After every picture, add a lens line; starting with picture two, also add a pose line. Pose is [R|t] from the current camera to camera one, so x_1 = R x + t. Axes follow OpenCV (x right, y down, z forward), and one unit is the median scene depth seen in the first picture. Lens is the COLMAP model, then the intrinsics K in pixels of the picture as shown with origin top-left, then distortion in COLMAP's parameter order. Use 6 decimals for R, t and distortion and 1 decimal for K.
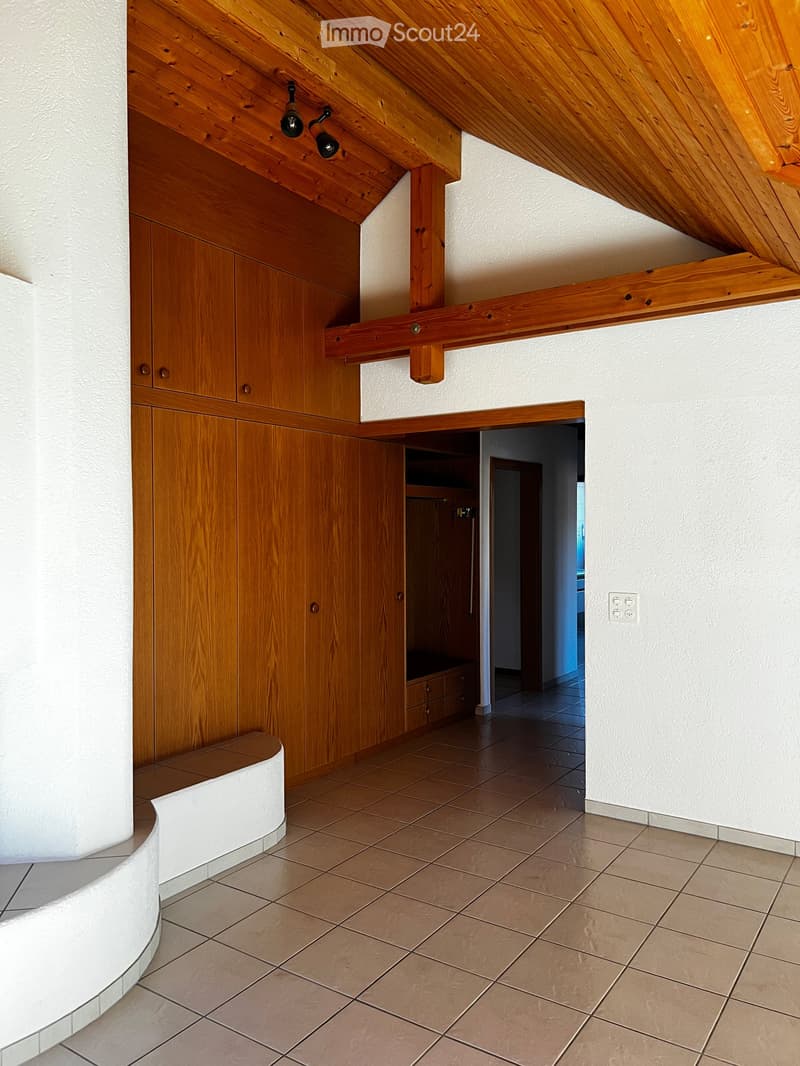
lens RADIAL K [[811.4, 0, 398.5], [0, 811.4, 534.3], [0, 0, 1]] dist [0.009253, -0.008587]
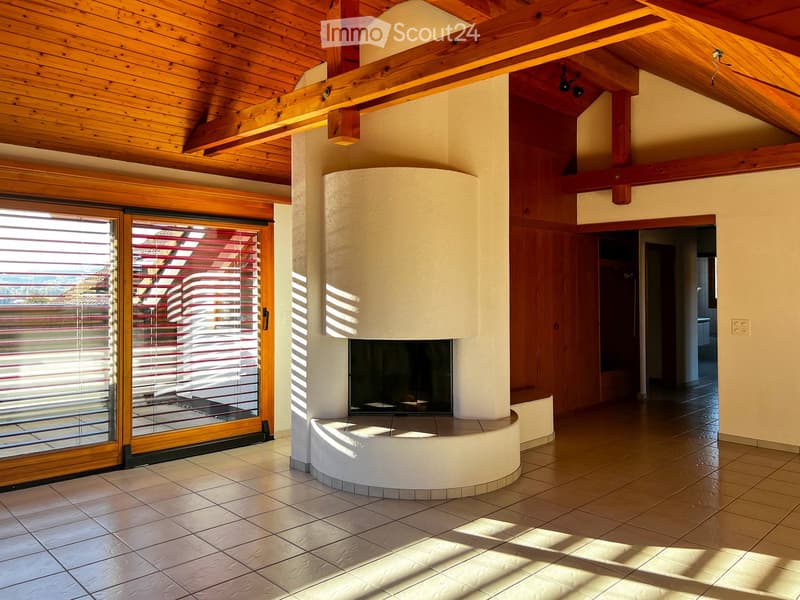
lens RADIAL K [[609.0, 0, 402.2], [0, 609.0, 262.6], [0, 0, 1]] dist [0.009253, -0.008587]
pose [[0.979692, 0.000374, -0.200506, -0.171591], [-0.011462, 0.998467, -0.054144, 0.026227], [0.200178, 0.055343, 0.978195, -0.442691]]
